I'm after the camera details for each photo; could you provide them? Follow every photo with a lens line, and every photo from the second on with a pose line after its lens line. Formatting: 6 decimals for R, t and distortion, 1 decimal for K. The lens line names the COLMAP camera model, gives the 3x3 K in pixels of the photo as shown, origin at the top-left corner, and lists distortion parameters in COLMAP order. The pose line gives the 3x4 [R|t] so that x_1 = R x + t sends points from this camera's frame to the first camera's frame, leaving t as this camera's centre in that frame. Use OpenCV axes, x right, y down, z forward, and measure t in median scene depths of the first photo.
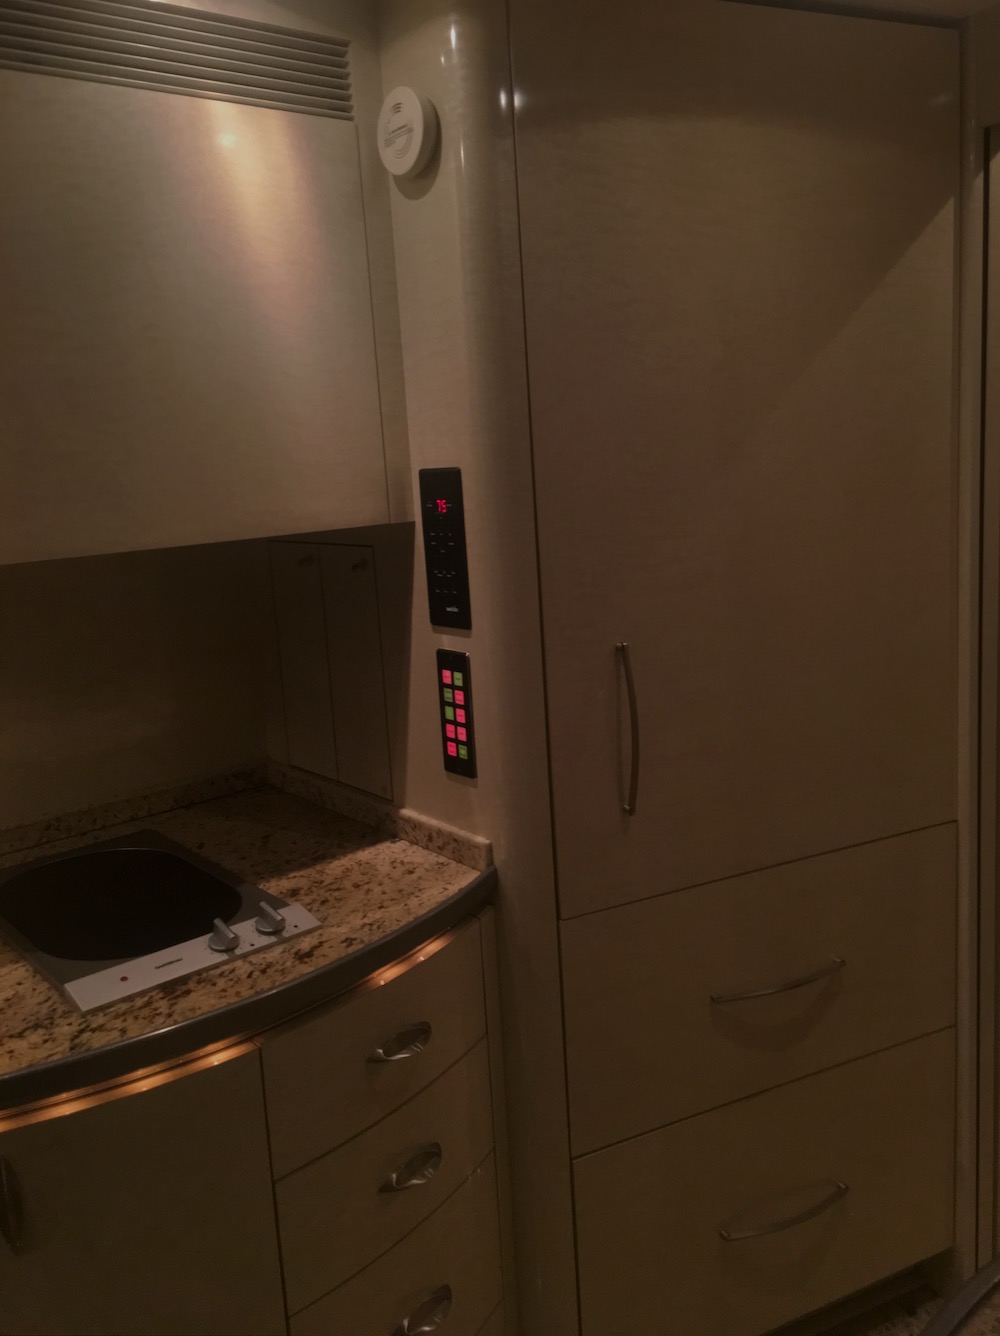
lens RADIAL K [[1146.8, 0, 497.9], [0, 1146.8, 640.8], [0, 0, 1]] dist [0.062909, -0.070331]
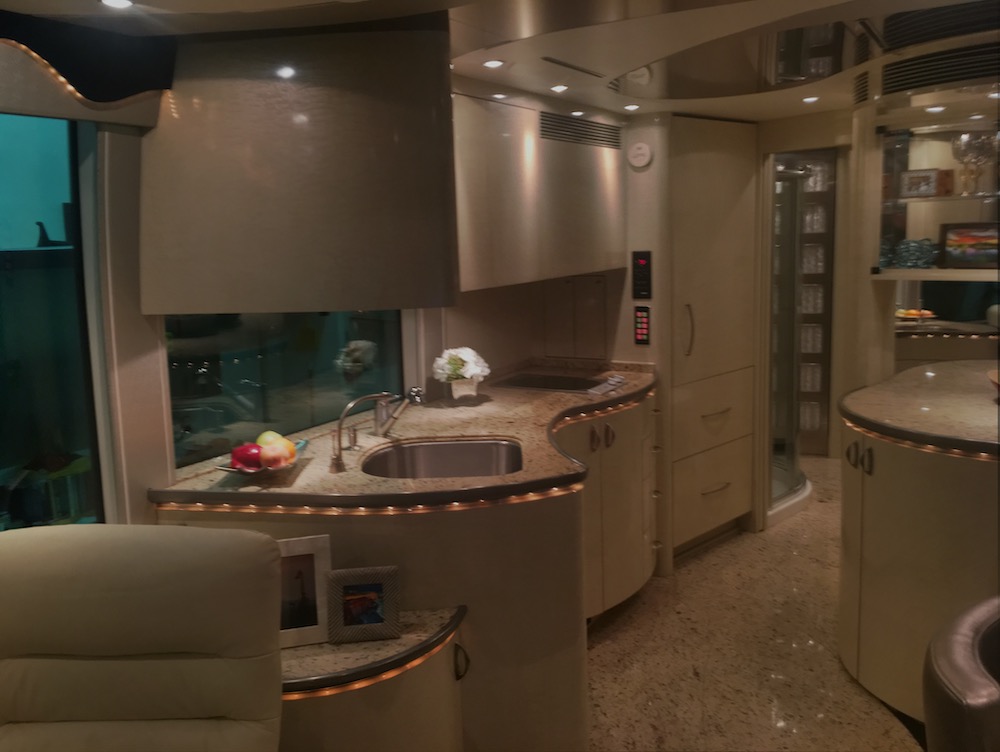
lens RADIAL K [[858.4, 0, 493.7], [0, 858.4, 359.2], [0, 0, 1]] dist [0.062909, -0.070331]
pose [[0.940122, -0.020484, 0.340223, -1.276349], [0.032428, 0.999040, -0.029457, 0.218874], [-0.339293, 0.038726, 0.939883, -1.165833]]
